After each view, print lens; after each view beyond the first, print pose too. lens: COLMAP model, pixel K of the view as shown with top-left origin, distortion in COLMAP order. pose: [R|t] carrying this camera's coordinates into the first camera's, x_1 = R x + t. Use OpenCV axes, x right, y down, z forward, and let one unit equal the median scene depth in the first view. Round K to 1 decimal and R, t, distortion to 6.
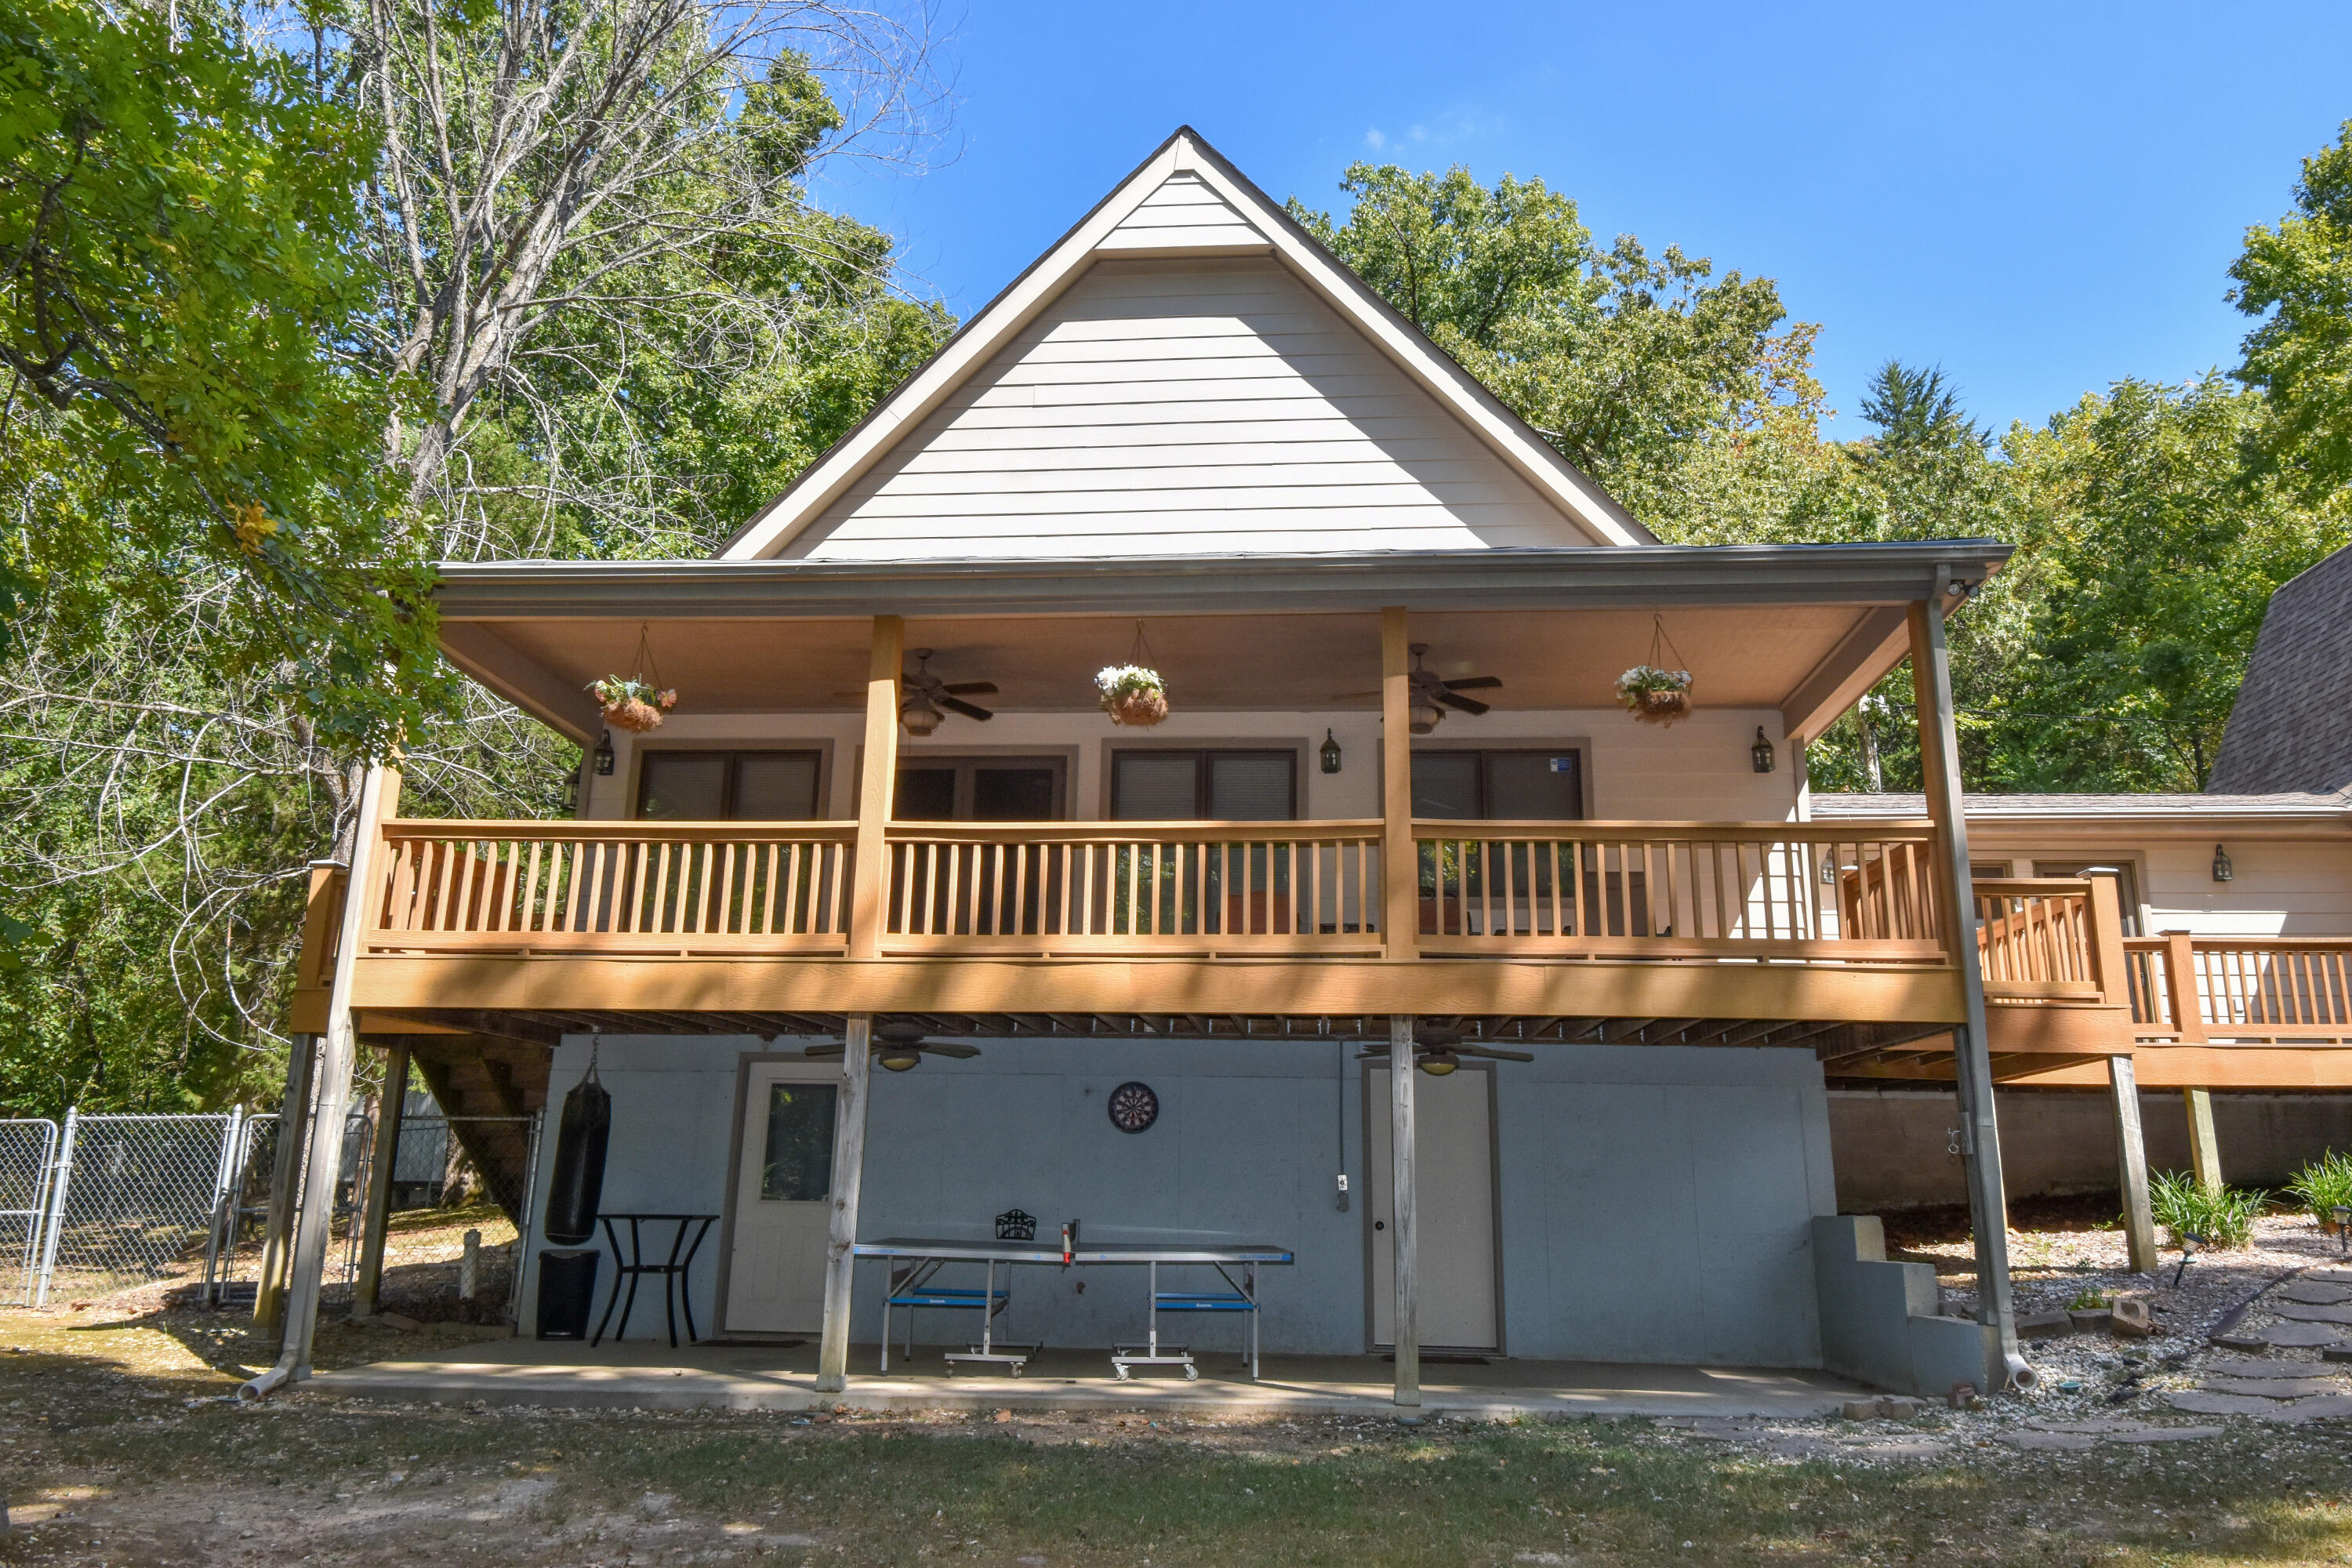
lens RADIAL K [[1638.9, 0, 1176.7], [0, 1638.9, 738.5], [0, 0, 1]] dist [0.040812, -0.071399]
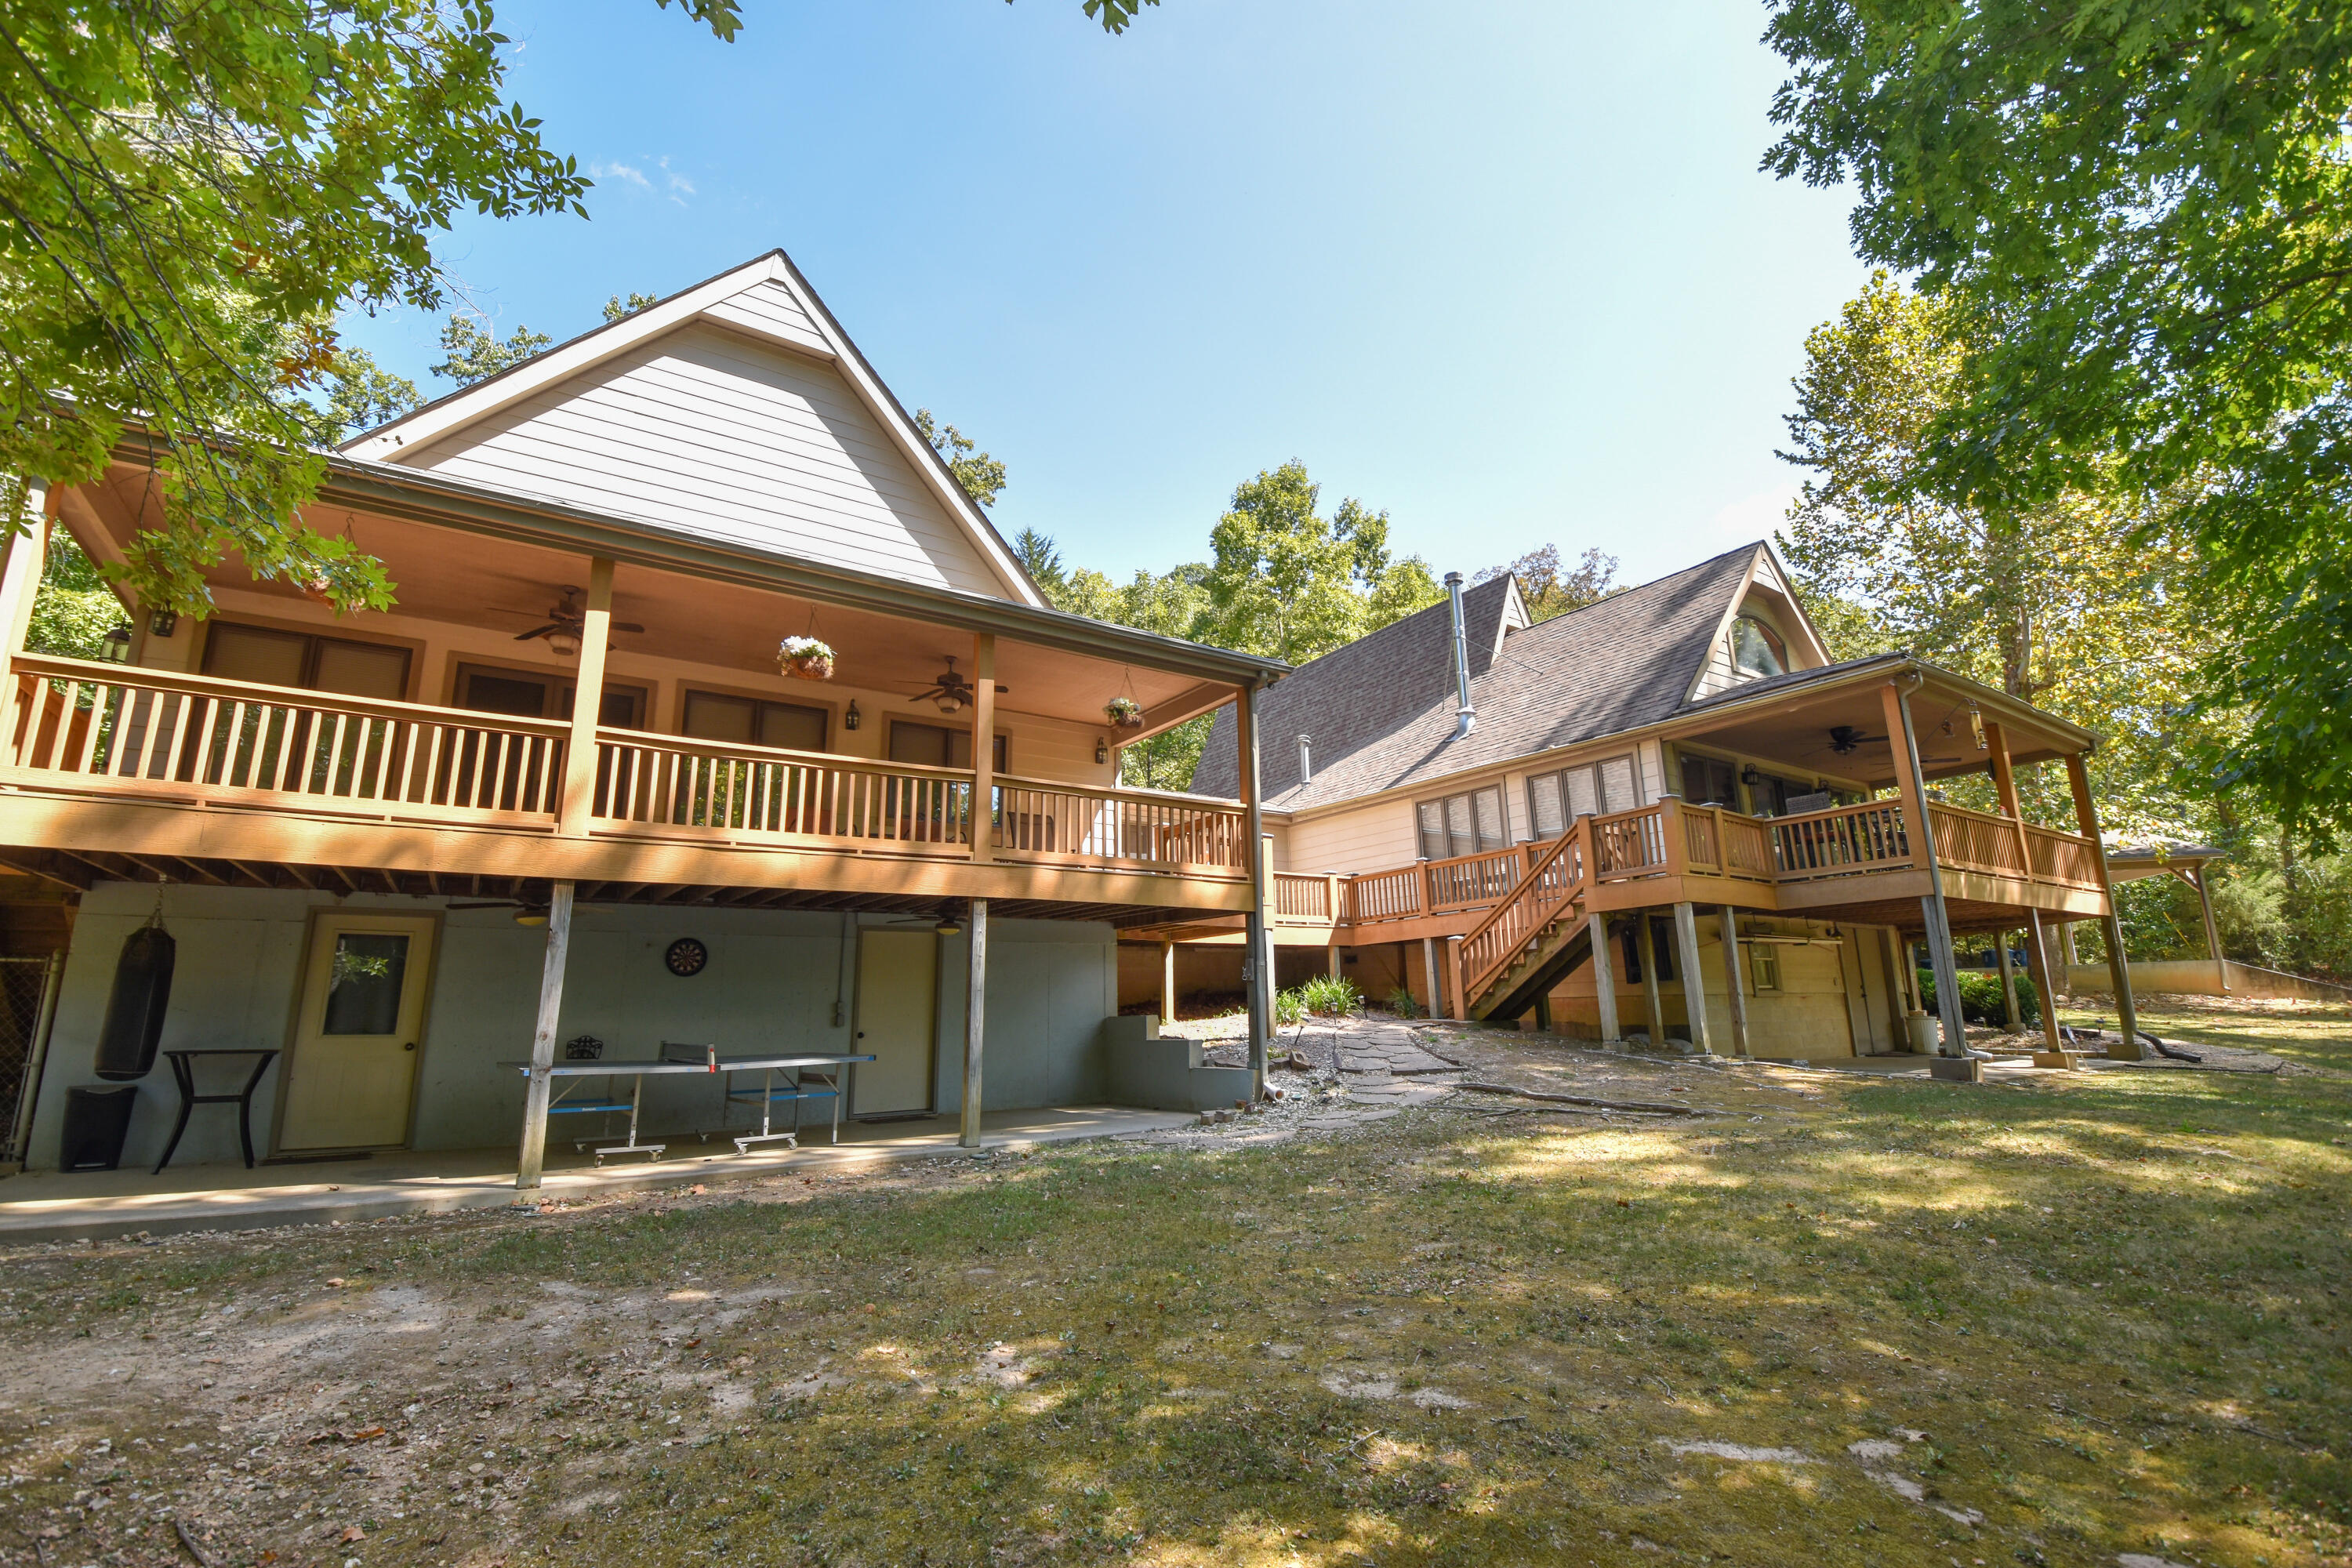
lens RADIAL K [[1038.0, 0, 1178.2], [0, 1038.0, 753.0], [0, 0, 1]] dist [-0.000057, -0.025517]
pose [[0.767737, 0.121966, 0.629051, -0.328743], [-0.138905, 0.990052, -0.022431, 0.027622], [-0.625528, -0.070157, 0.777041, 0.124623]]
